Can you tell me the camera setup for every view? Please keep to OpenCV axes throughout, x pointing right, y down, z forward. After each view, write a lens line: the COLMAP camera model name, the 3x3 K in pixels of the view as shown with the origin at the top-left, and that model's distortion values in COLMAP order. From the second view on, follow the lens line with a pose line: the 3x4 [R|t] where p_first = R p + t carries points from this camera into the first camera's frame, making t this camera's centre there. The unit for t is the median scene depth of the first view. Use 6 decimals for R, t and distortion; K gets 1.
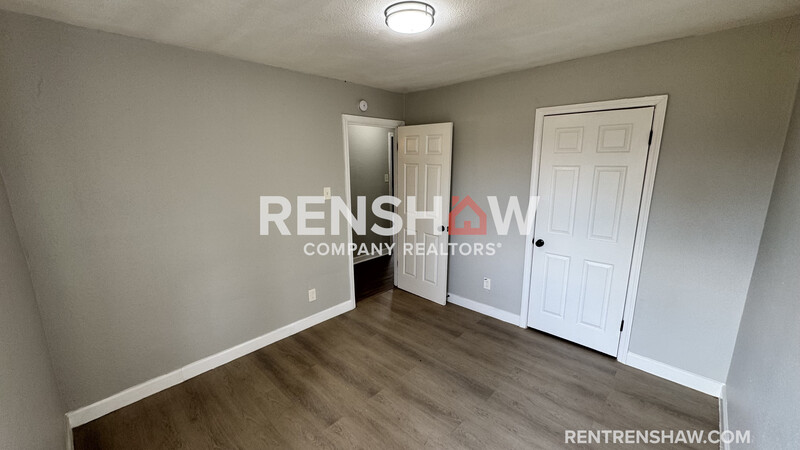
lens RADIAL K [[318.4, 0, 407.7], [0, 318.4, 224.8], [0, 0, 1]] dist [-0.000251, 0.000038]
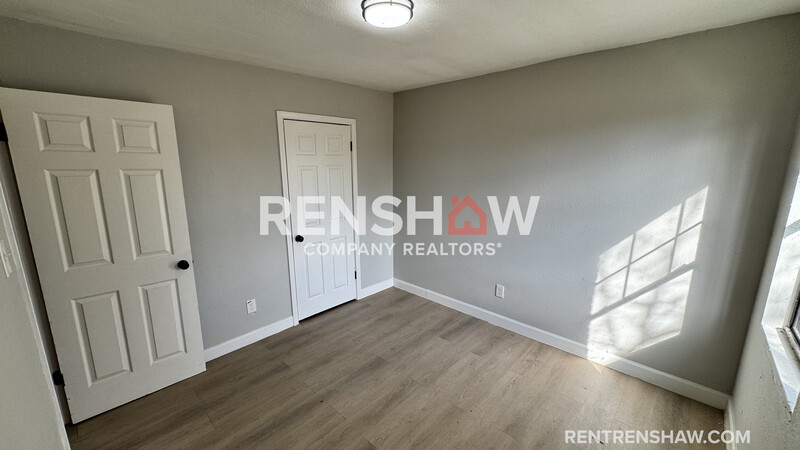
lens RADIAL K [[318.4, 0, 398.4], [0, 318.4, 220.7], [0, 0, 1]] dist [-0.000251, 0.000038]
pose [[0.022122, -0.182157, 0.983021, -0.594317], [0.209208, 0.962335, 0.173616, -0.111083], [-0.977621, 0.201815, 0.059398, 0.575558]]
